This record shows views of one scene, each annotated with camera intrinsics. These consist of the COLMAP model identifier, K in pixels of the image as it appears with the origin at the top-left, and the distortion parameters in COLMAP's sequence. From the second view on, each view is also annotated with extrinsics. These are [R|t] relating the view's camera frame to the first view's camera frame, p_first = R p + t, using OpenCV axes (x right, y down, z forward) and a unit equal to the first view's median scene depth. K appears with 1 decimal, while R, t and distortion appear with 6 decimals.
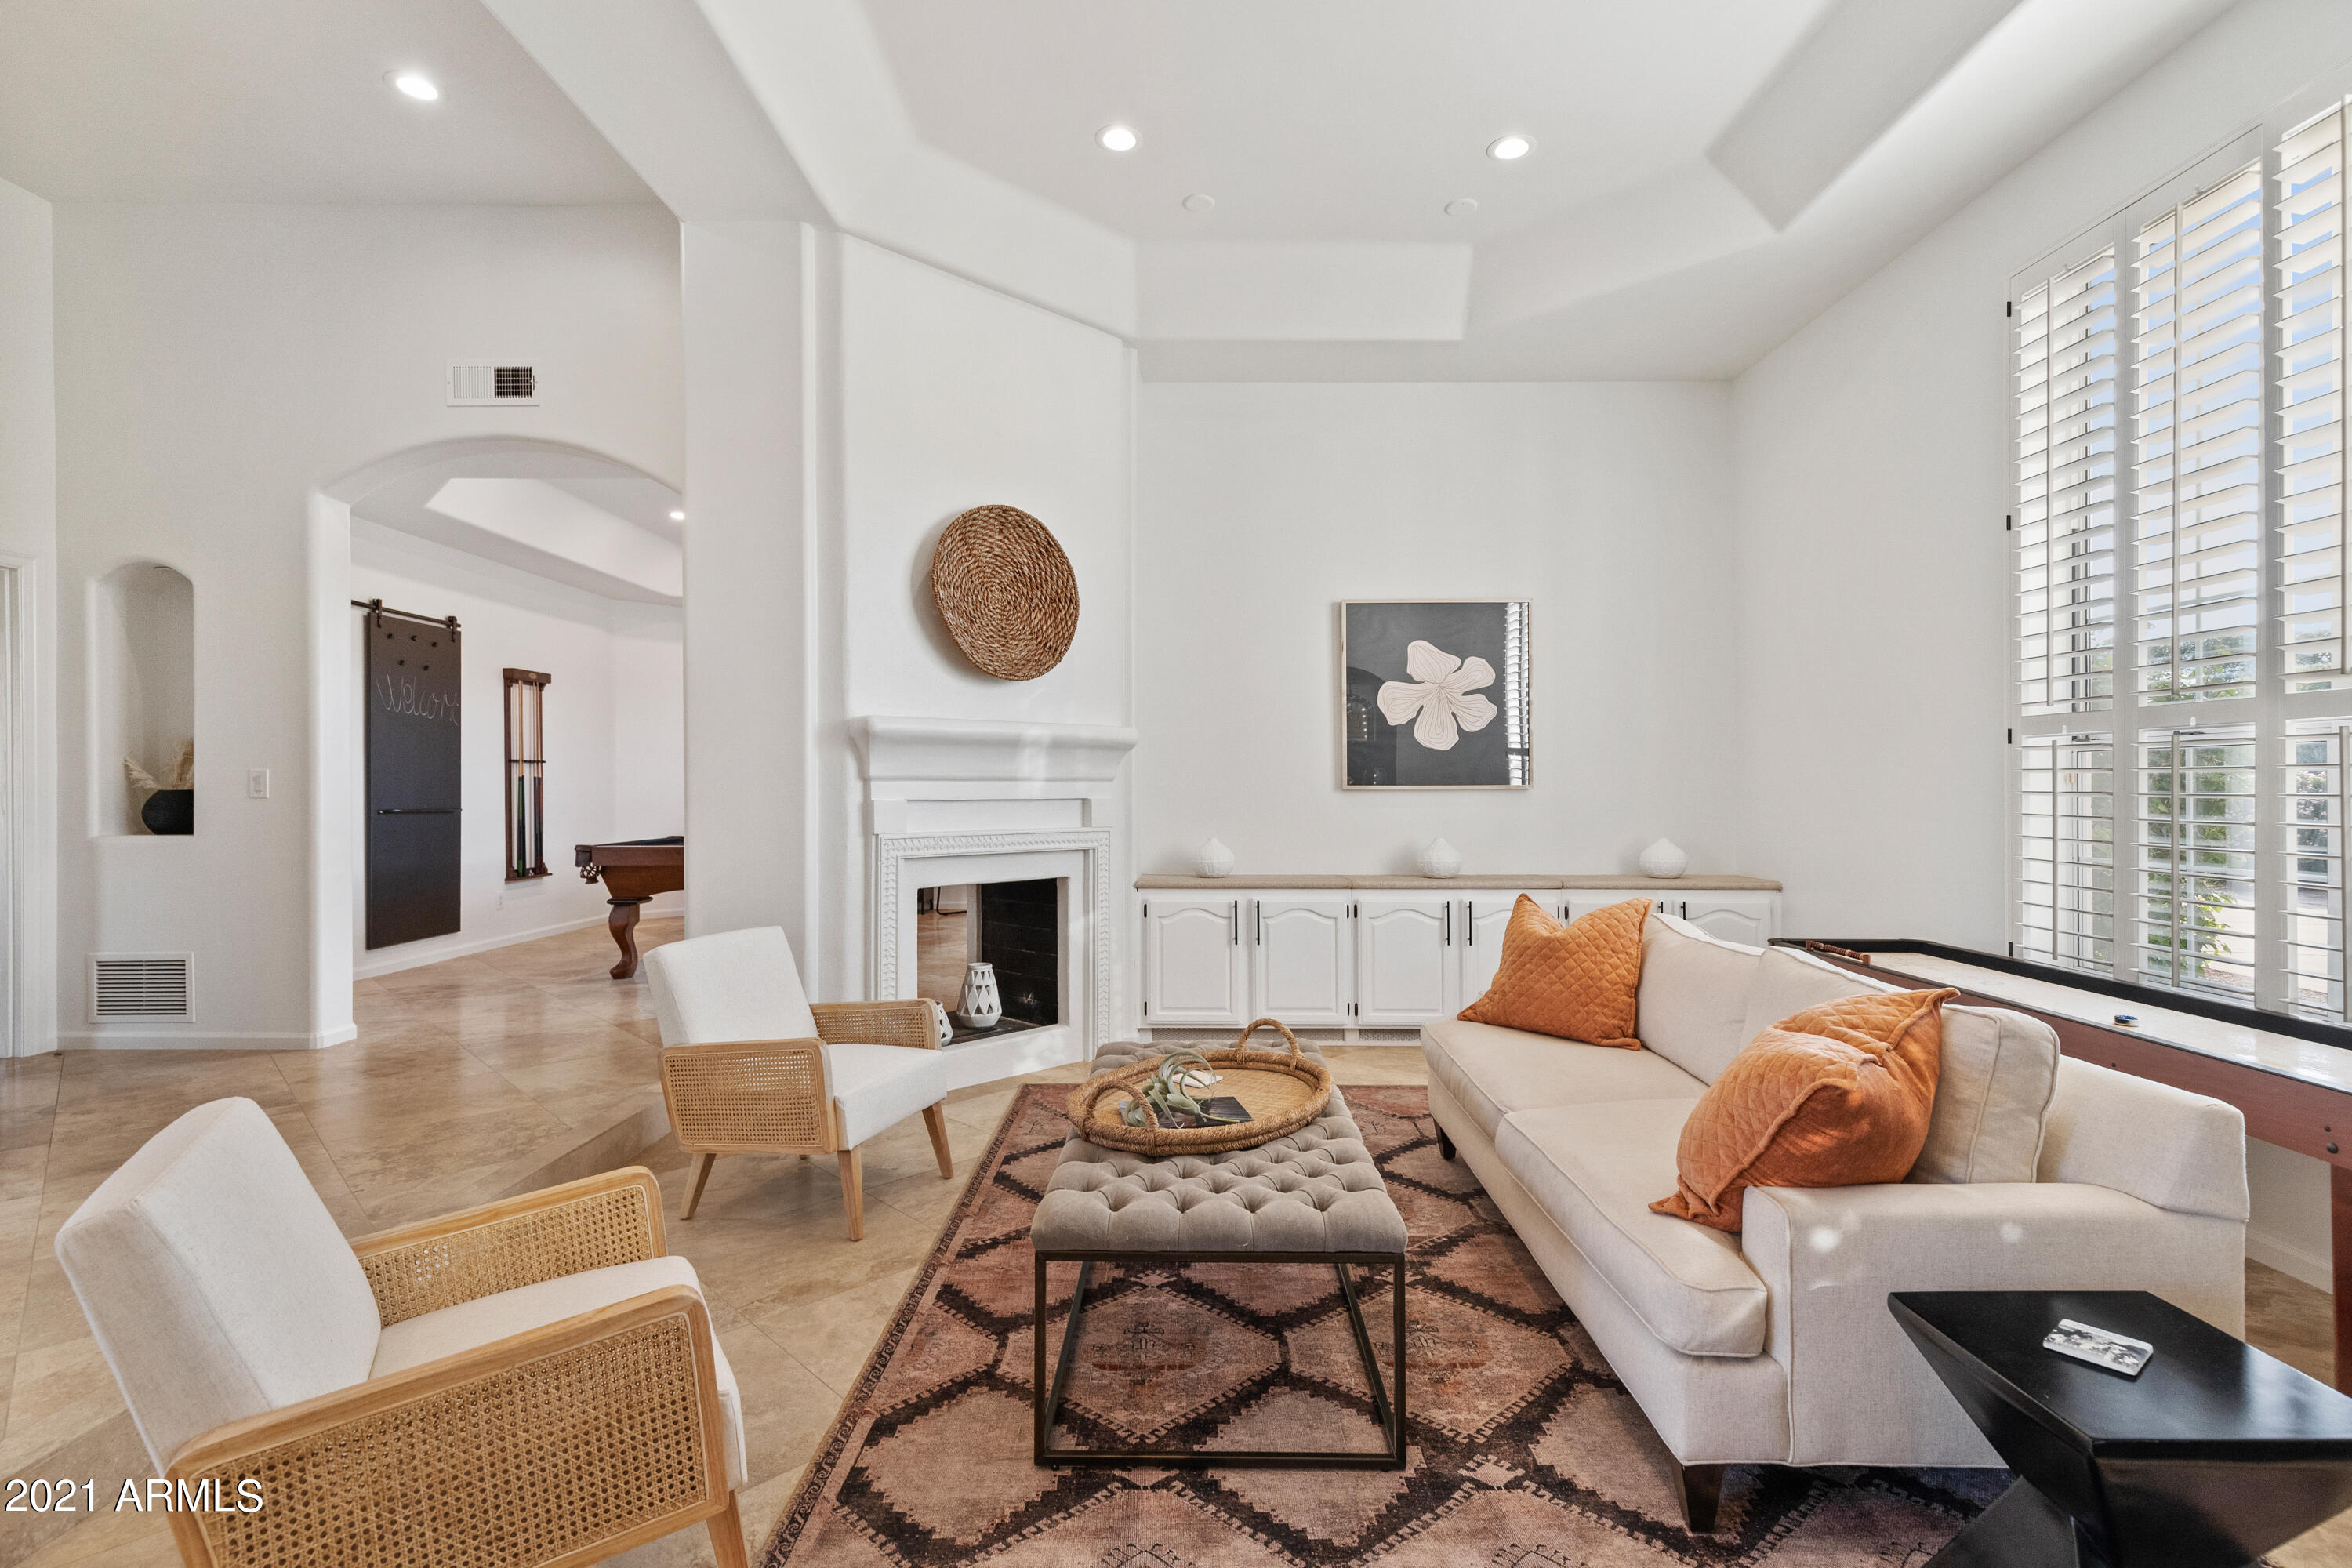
lens RADIAL K [[1076.2, 0, 1181.7], [0, 1076.2, 769.5], [0, 0, 1]] dist [-0.000129, -0.000203]
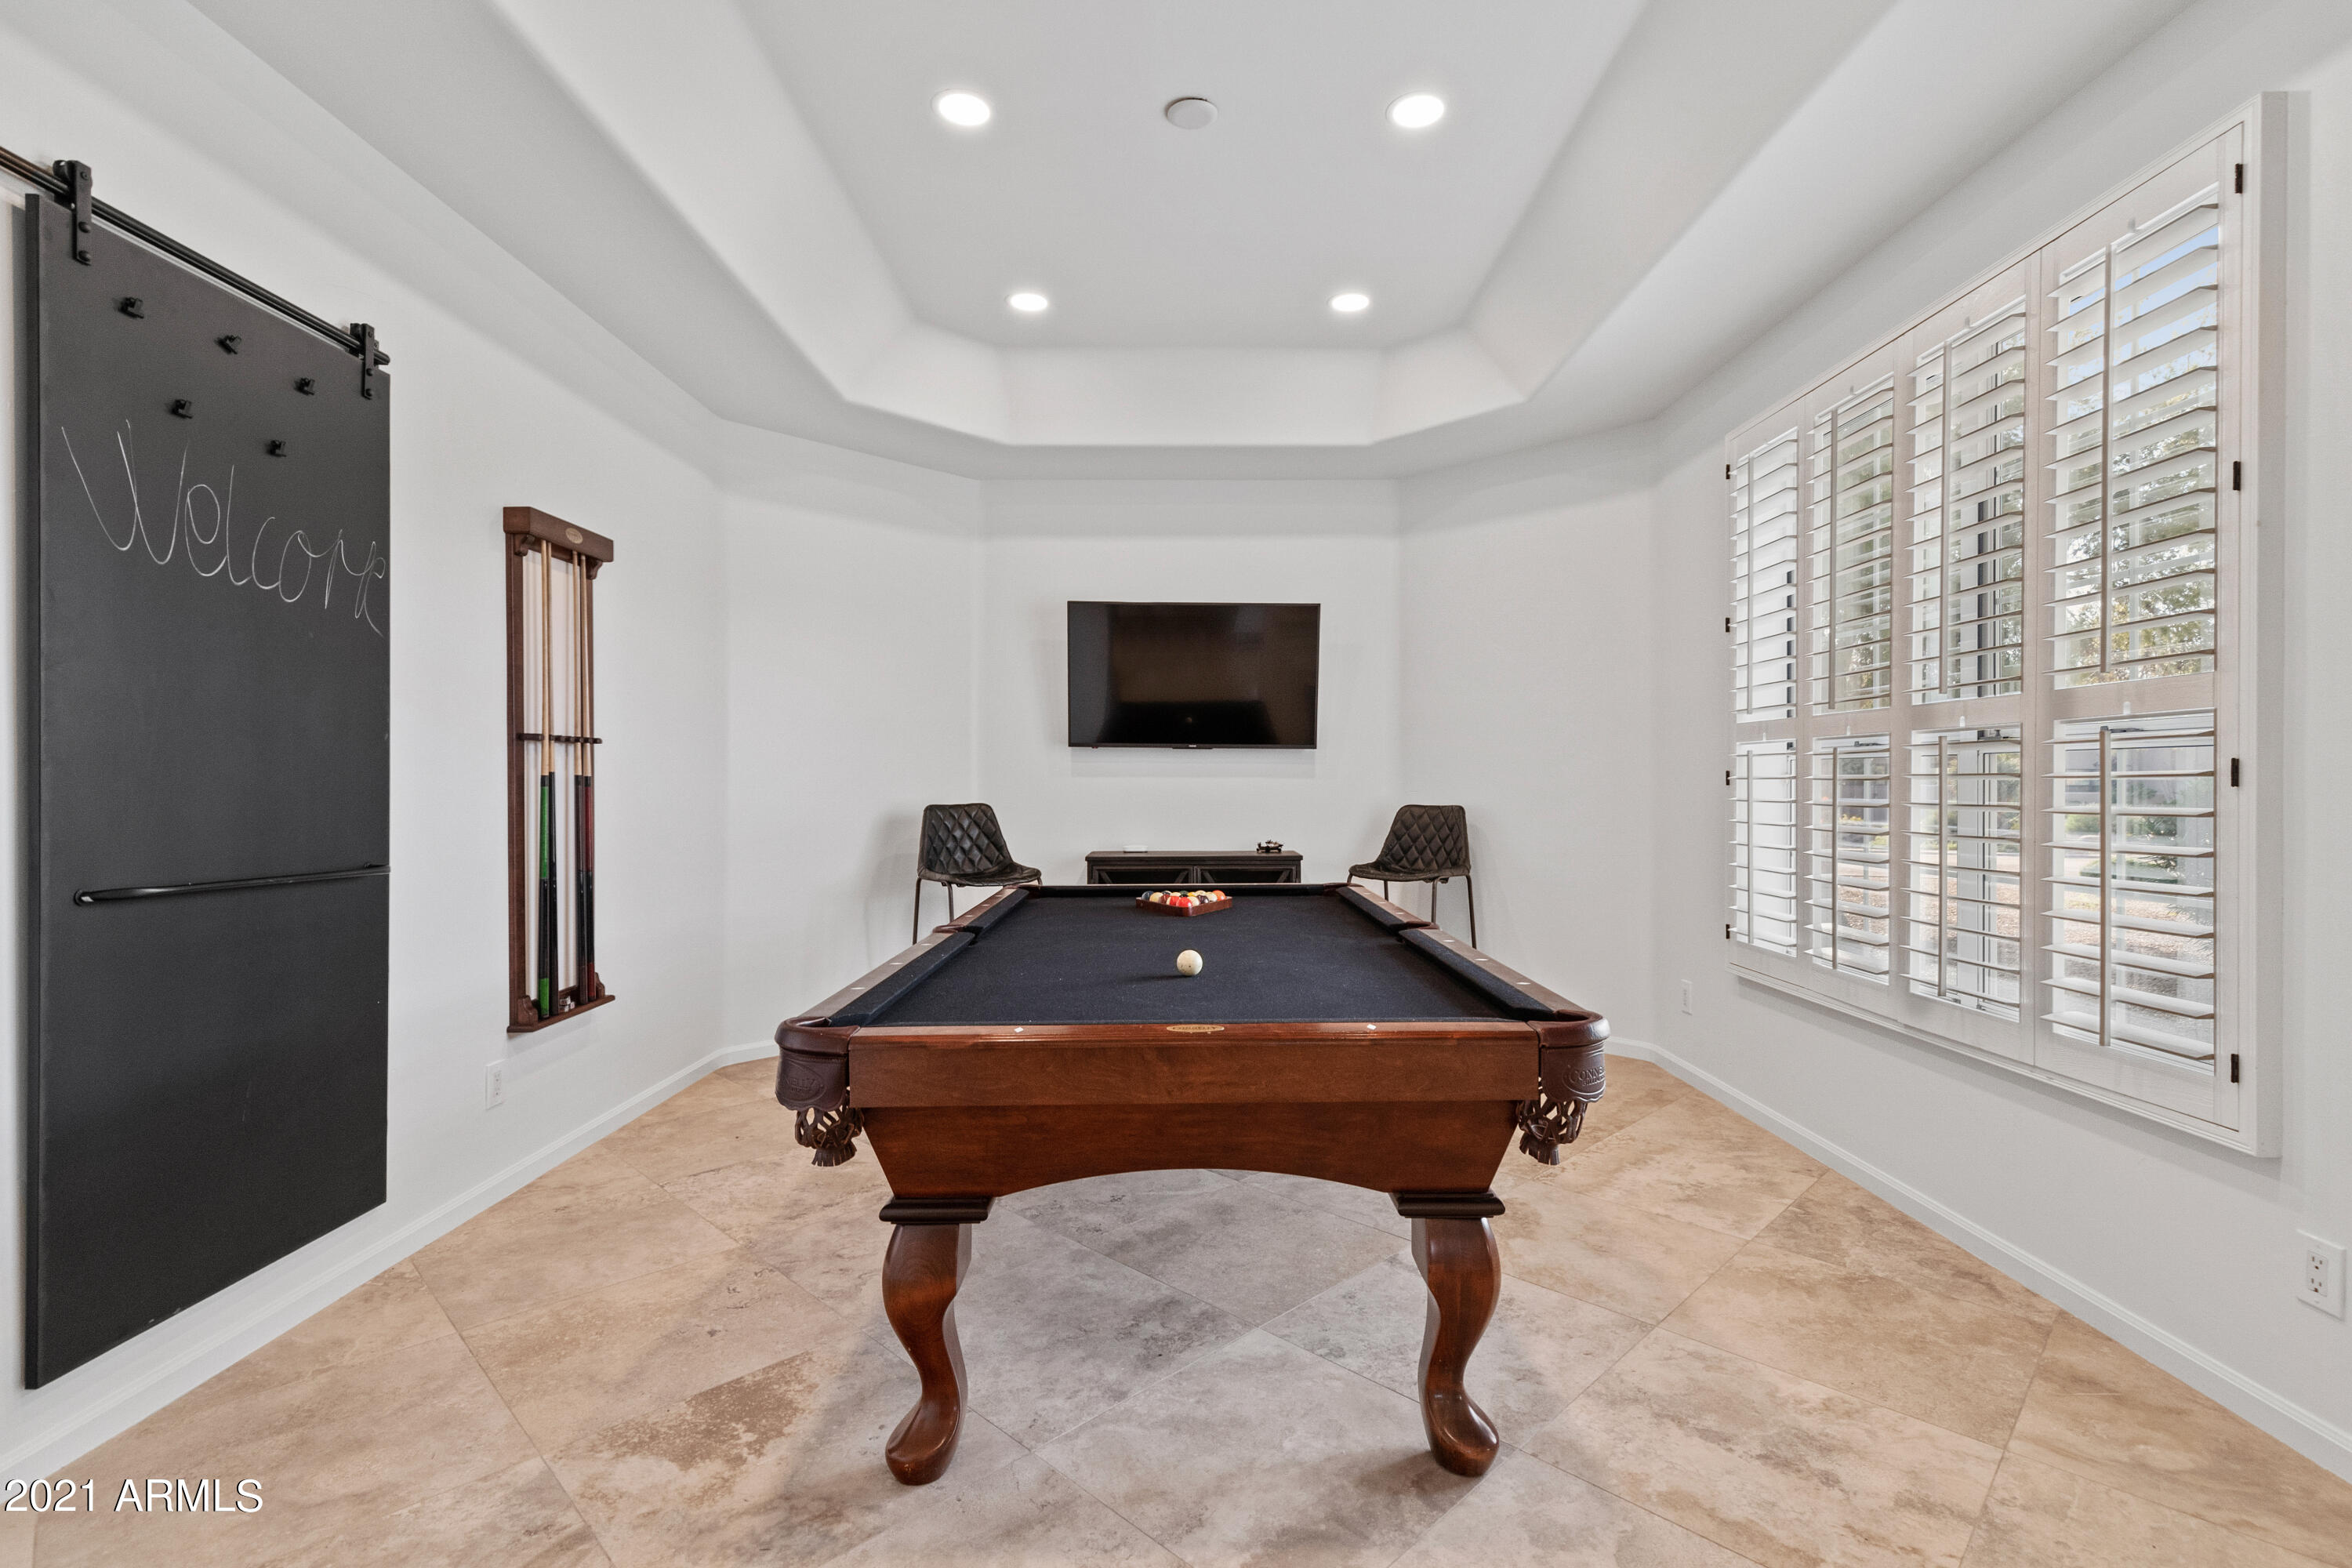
lens RADIAL K [[1076.1, 0, 1194.2], [0, 1076.1, 776.3], [0, 0, 1]] dist [0.001652, 0.000270]
pose [[0.999838, 0.009531, 0.015260, -0.404787], [-0.009695, 0.999896, 0.010723, 0.000368], [-0.015157, -0.010869, 0.999826, 0.634473]]
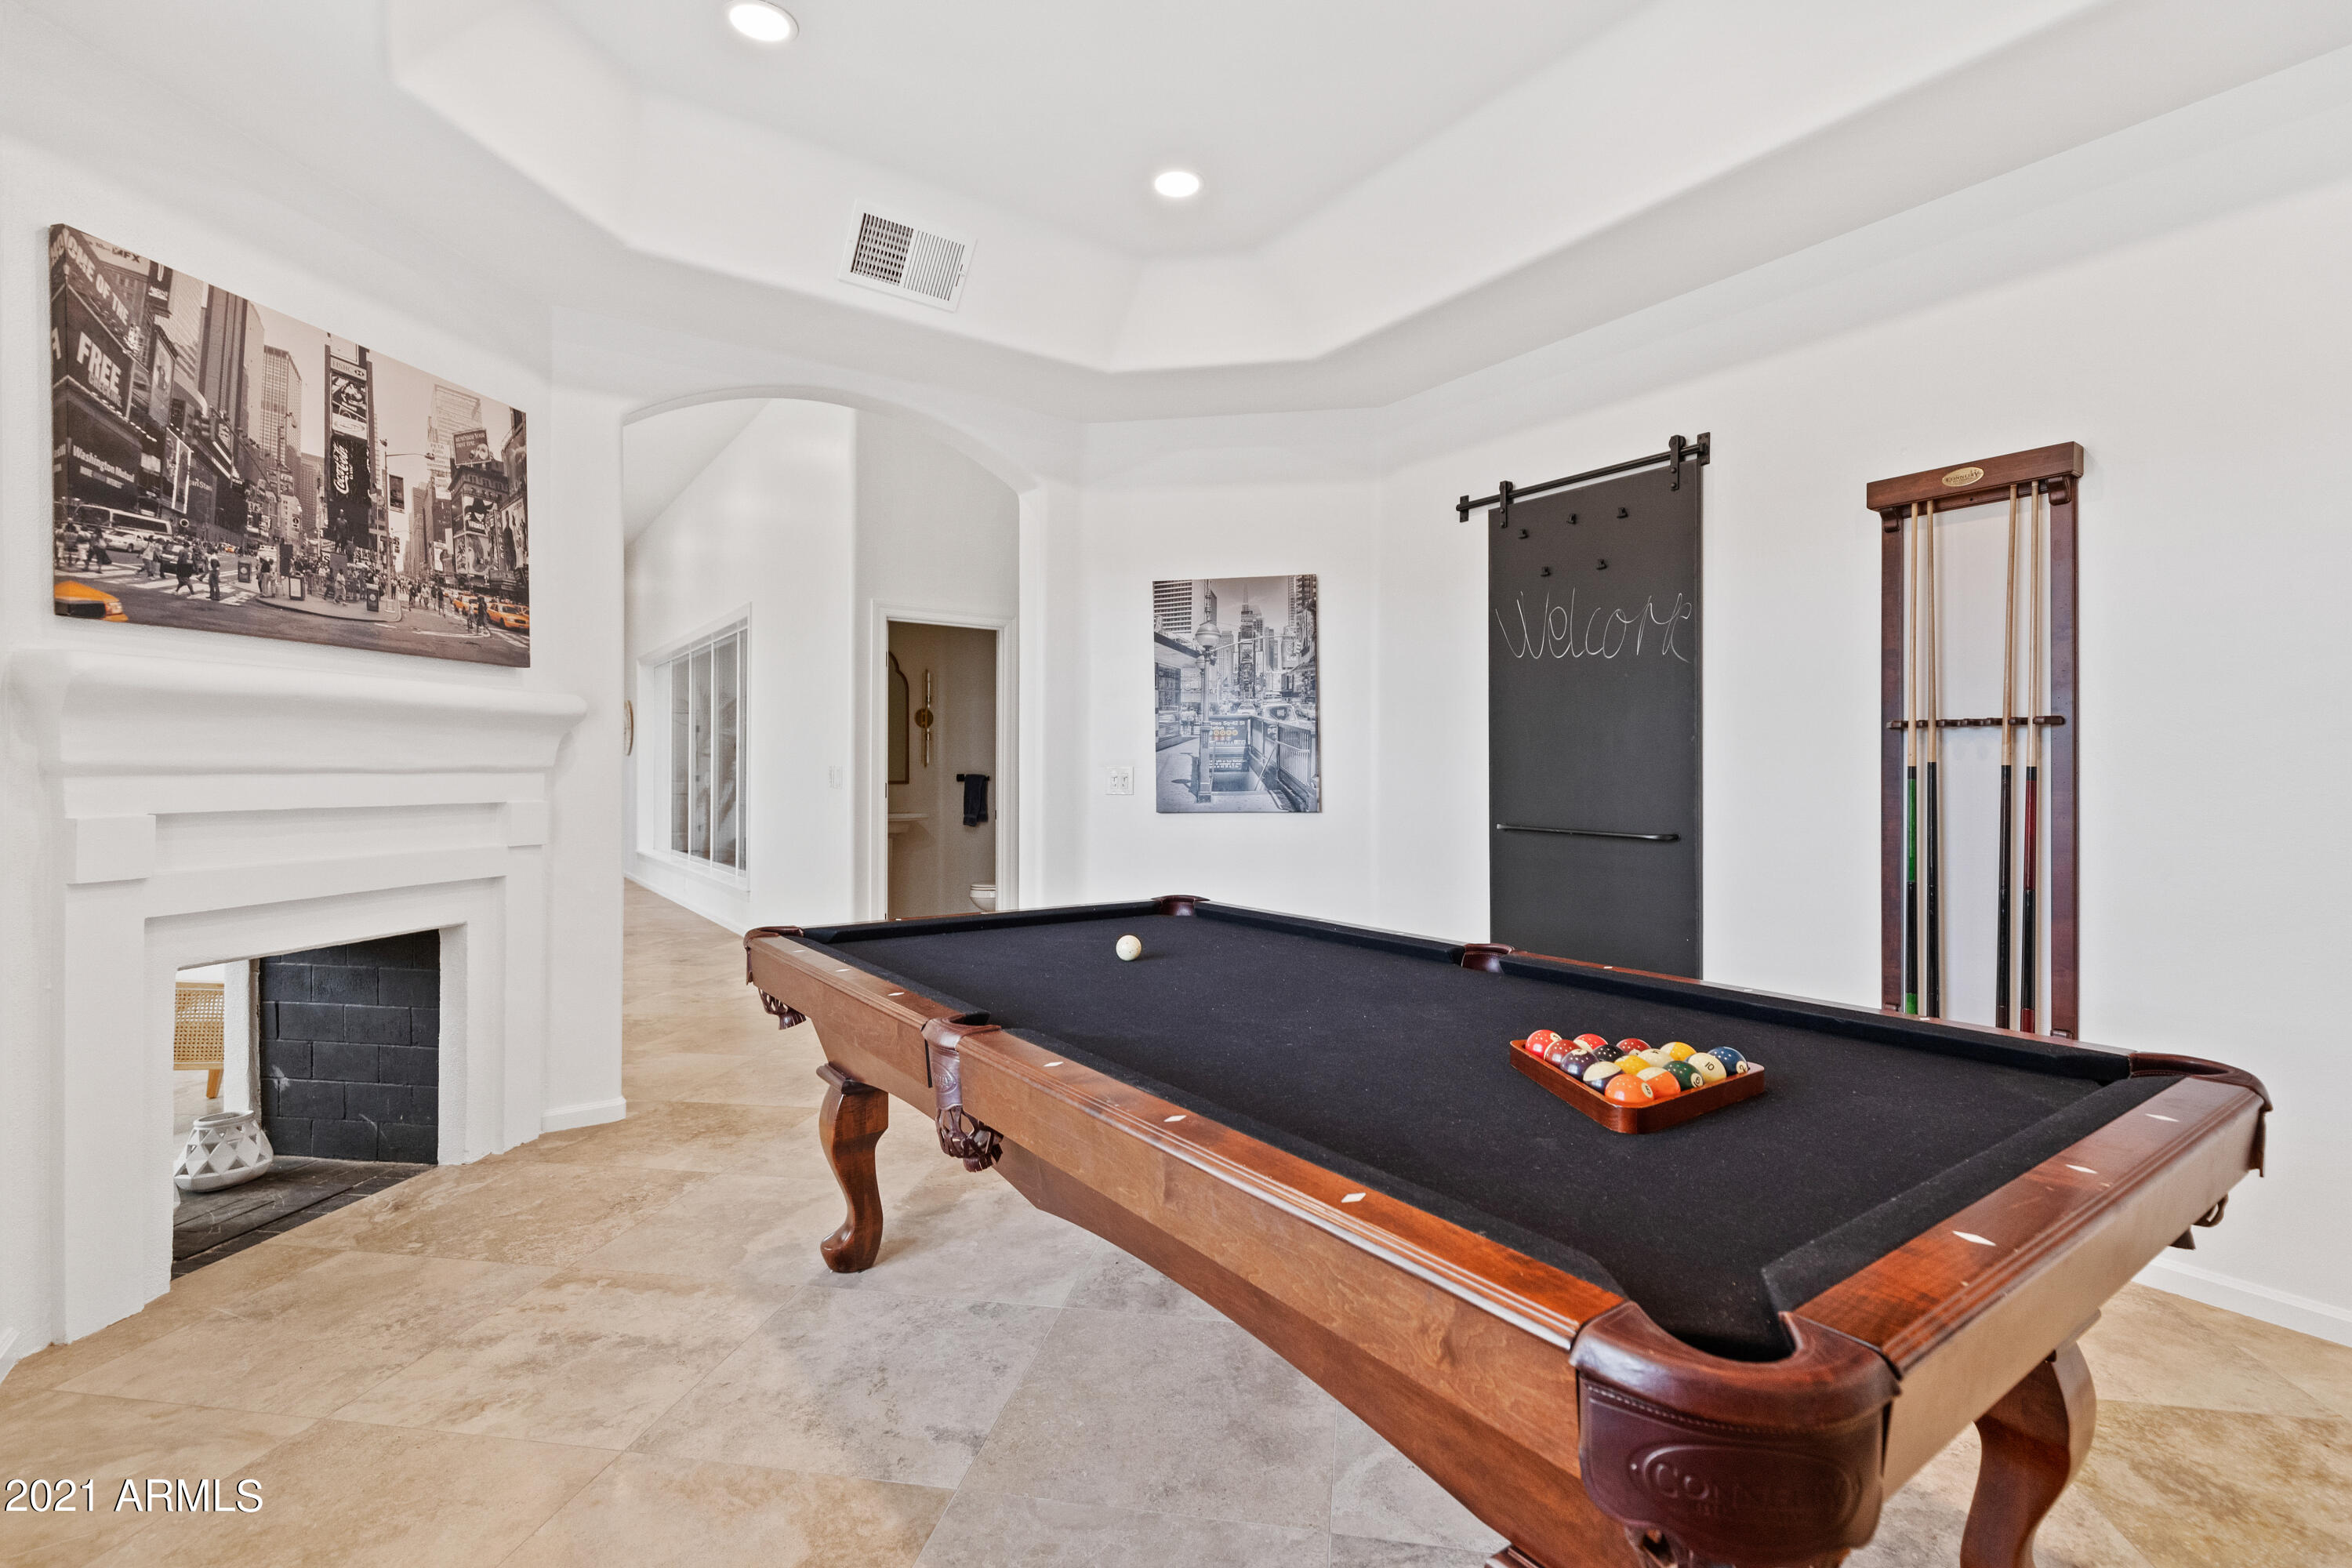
lens RADIAL K [[1076.1, 0, 1194.2], [0, 1076.1, 776.3], [0, 0, 1]] dist [0.001652, 0.000270]
pose [[-0.806092, 0.009387, -0.591716, -0.216518], [0.014760, 0.999882, -0.004244, 0.008481], [0.591607, -0.012155, -0.806135, 1.252237]]
